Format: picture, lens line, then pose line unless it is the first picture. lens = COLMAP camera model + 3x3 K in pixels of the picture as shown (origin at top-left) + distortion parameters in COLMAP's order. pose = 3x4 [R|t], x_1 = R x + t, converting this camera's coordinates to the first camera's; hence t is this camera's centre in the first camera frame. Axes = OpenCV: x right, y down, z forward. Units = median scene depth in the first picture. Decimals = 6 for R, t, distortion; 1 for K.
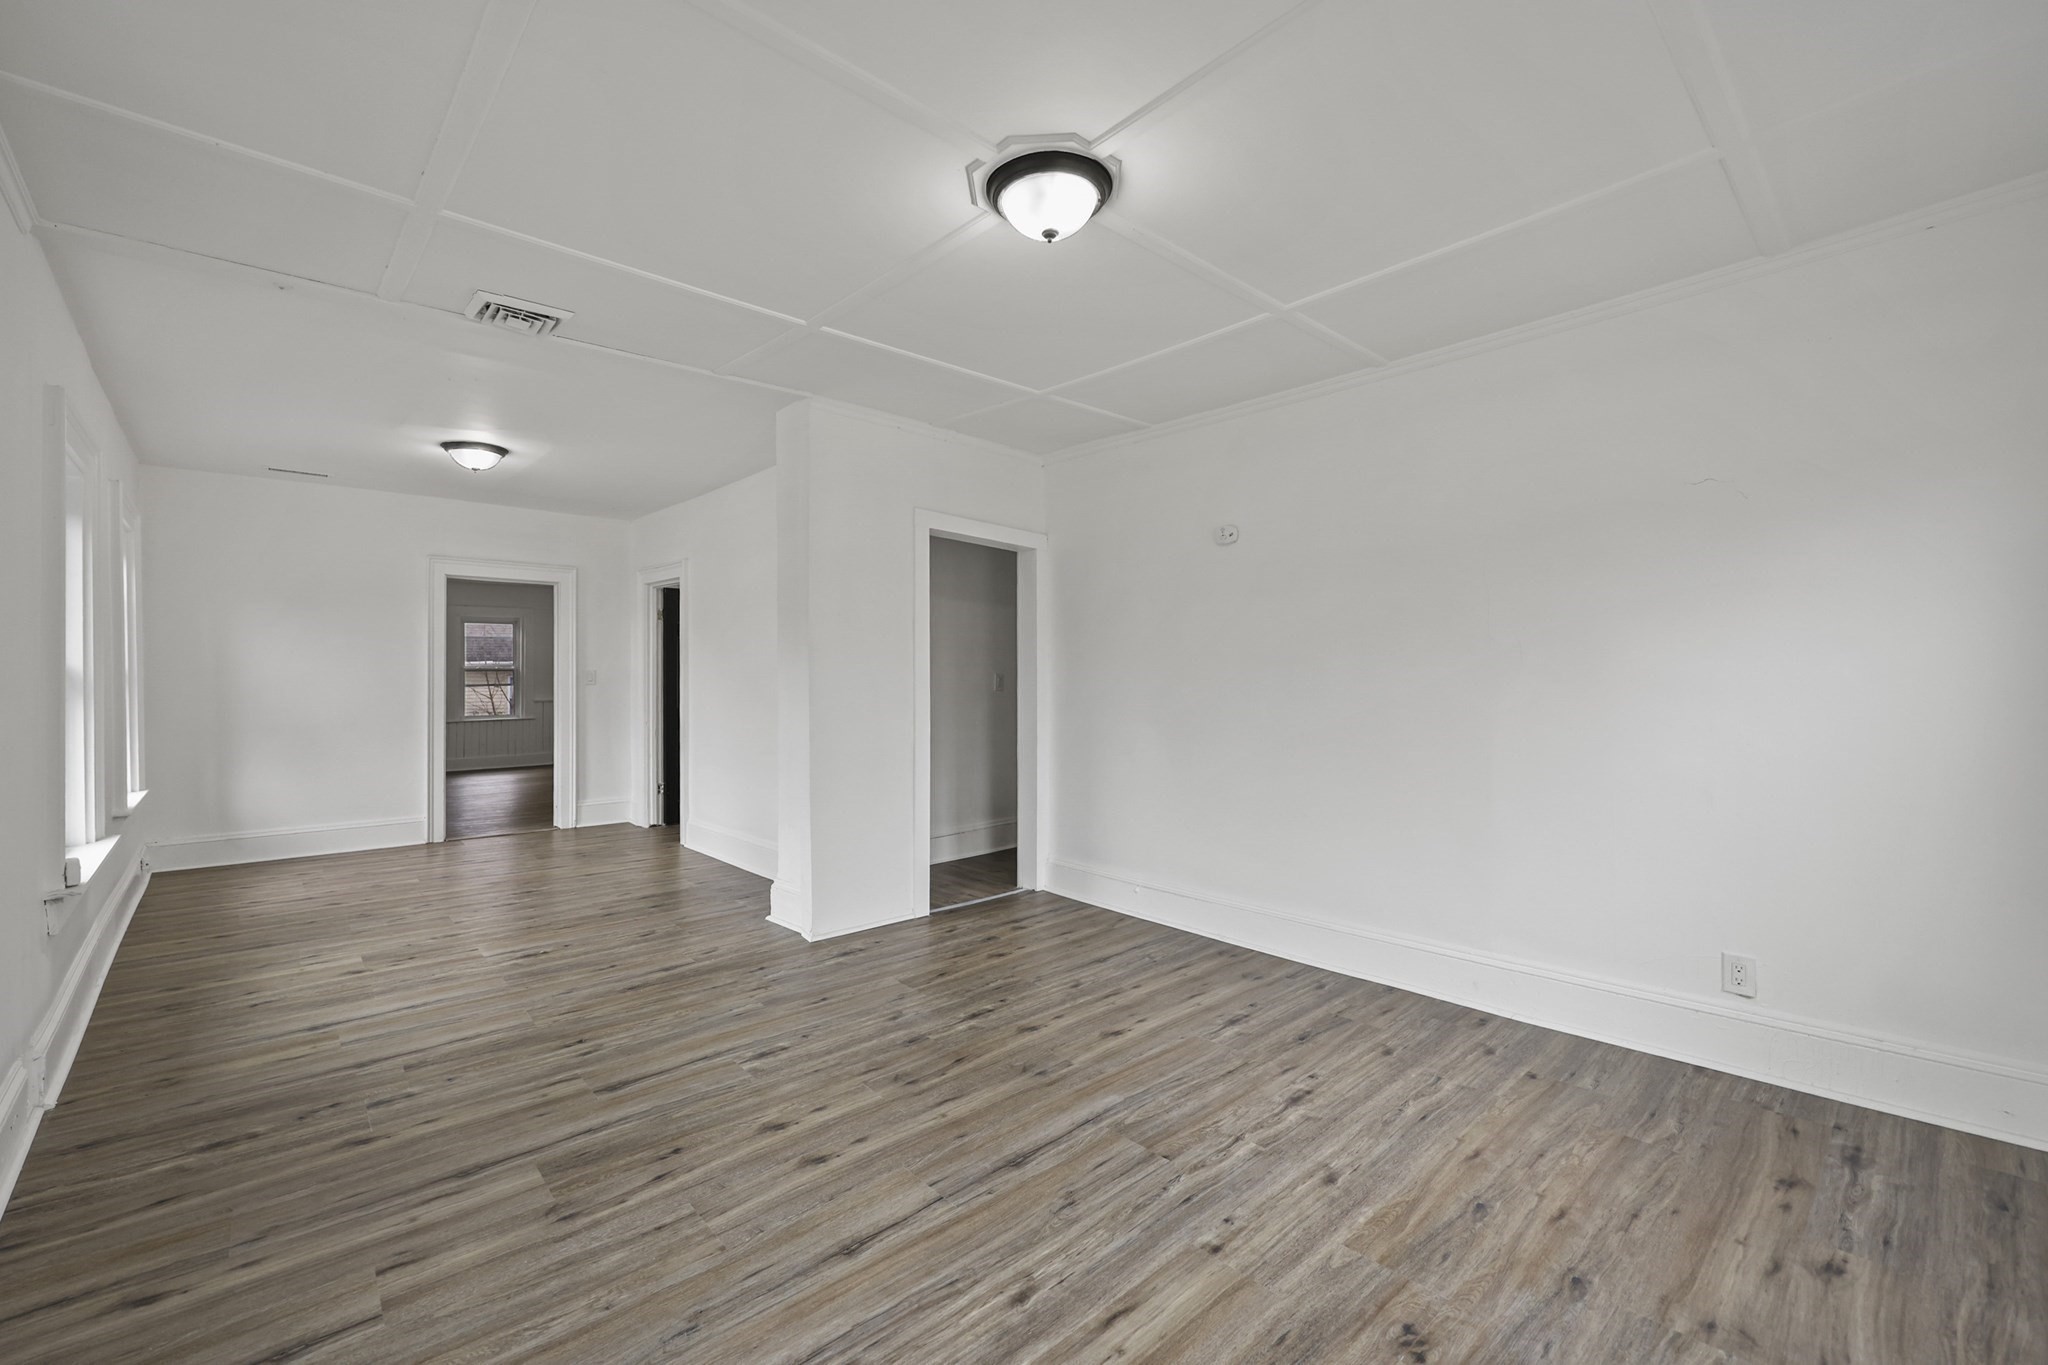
lens RADIAL K [[845.0, 0, 1029.5], [0, 845.0, 671.0], [0, 0, 1]] dist [0.002672, 0.000263]
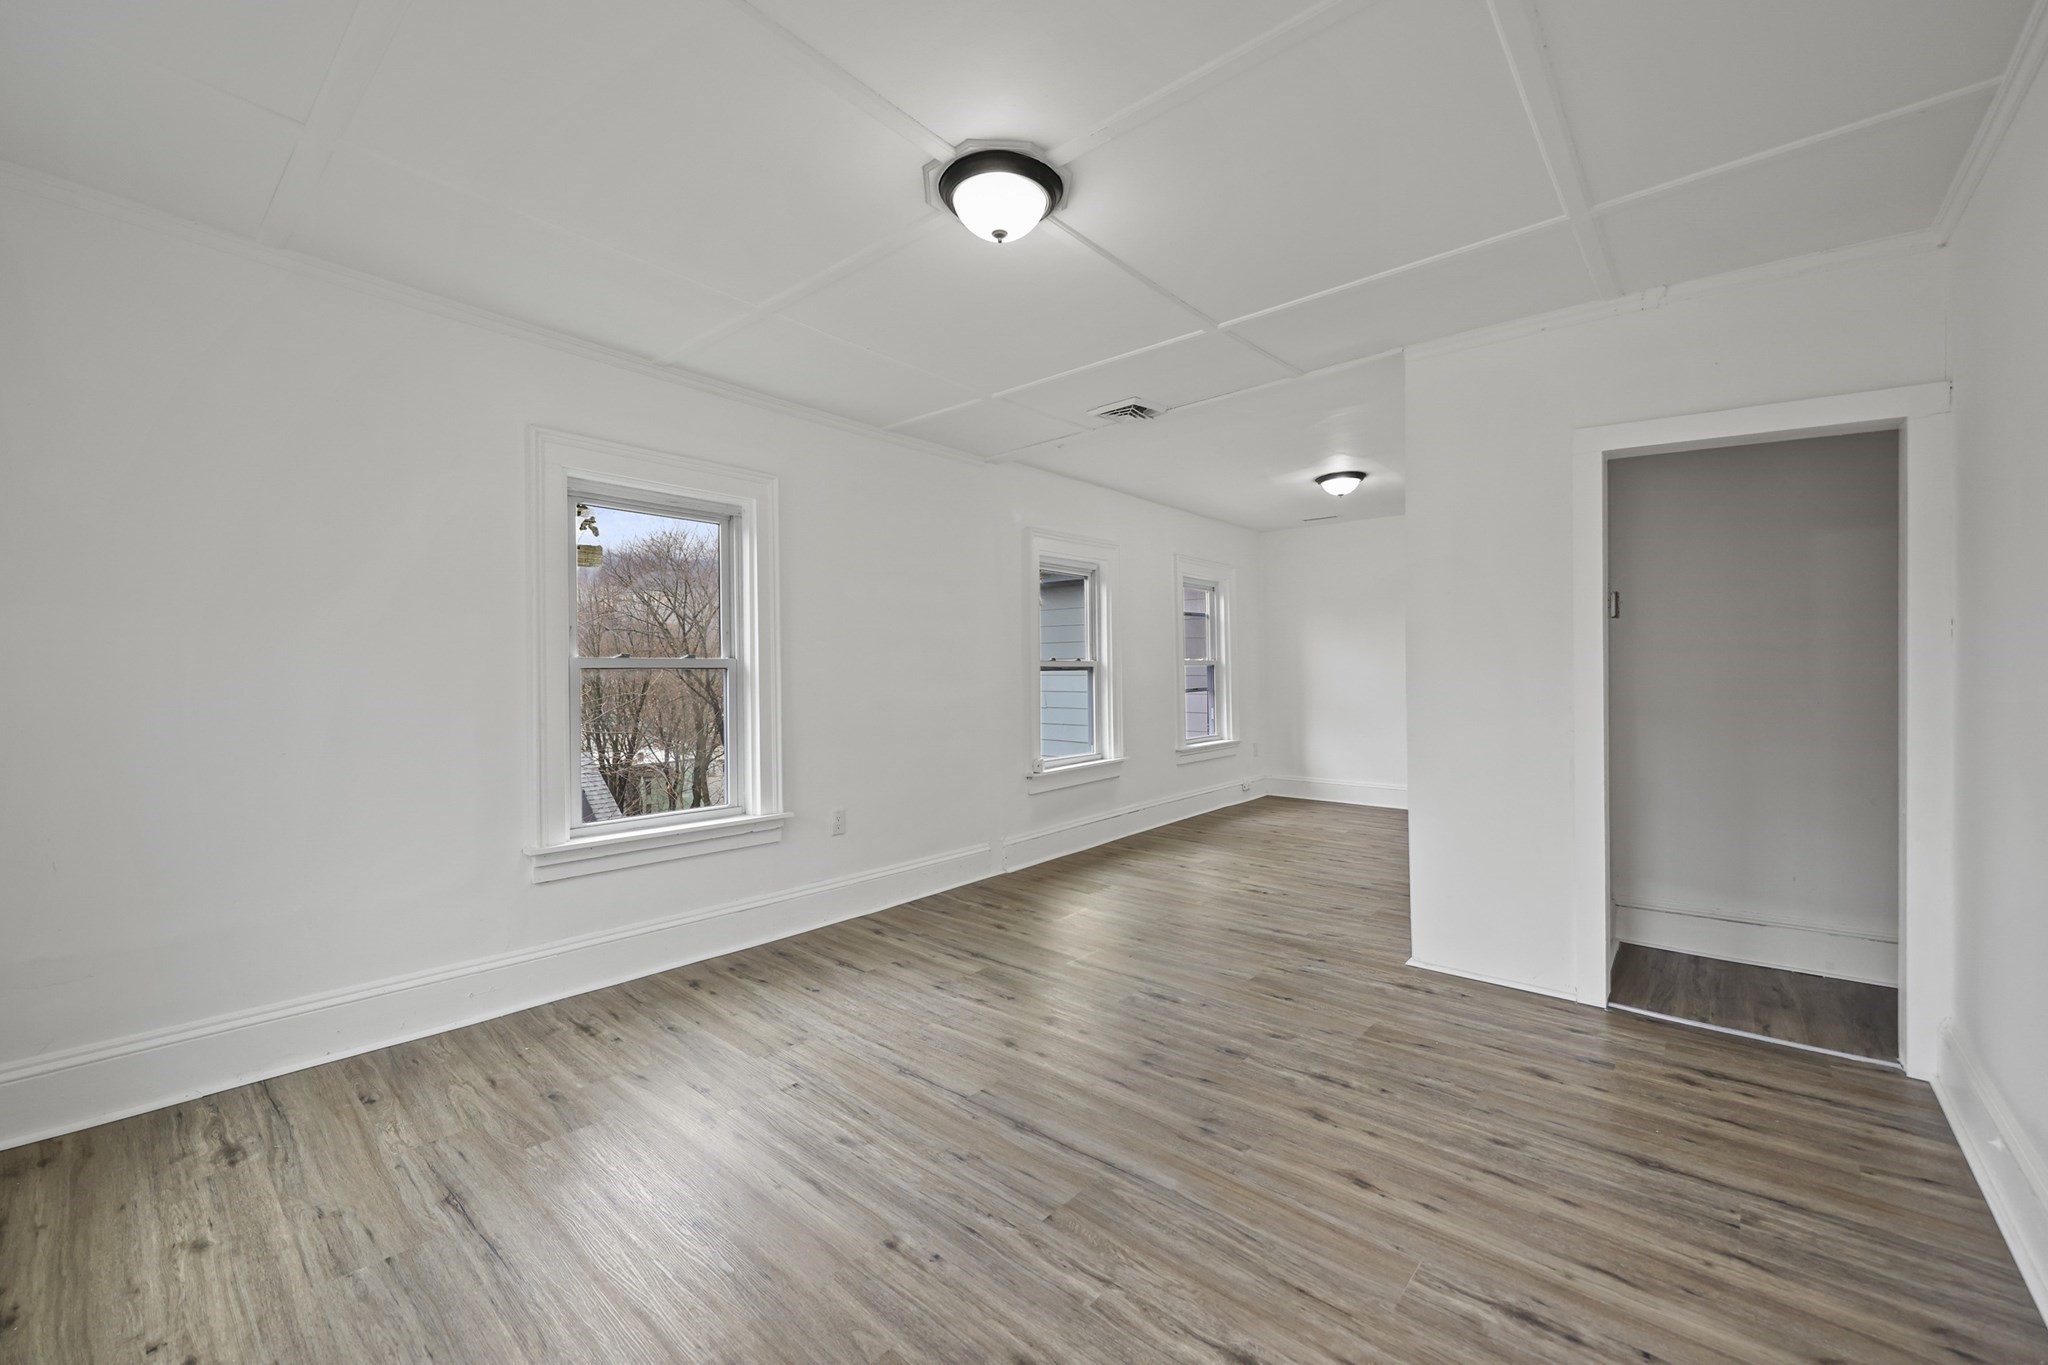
lens RADIAL K [[845.0, 0, 1034.6], [0, 845.0, 693.7], [0, 0, 1]] dist [0.002672, 0.000263]
pose [[0.103874, 0.025160, -0.994272, 0.719794], [0.012518, 0.999568, 0.026601, 0.006015], [0.994512, -0.015209, 0.103514, 0.638635]]
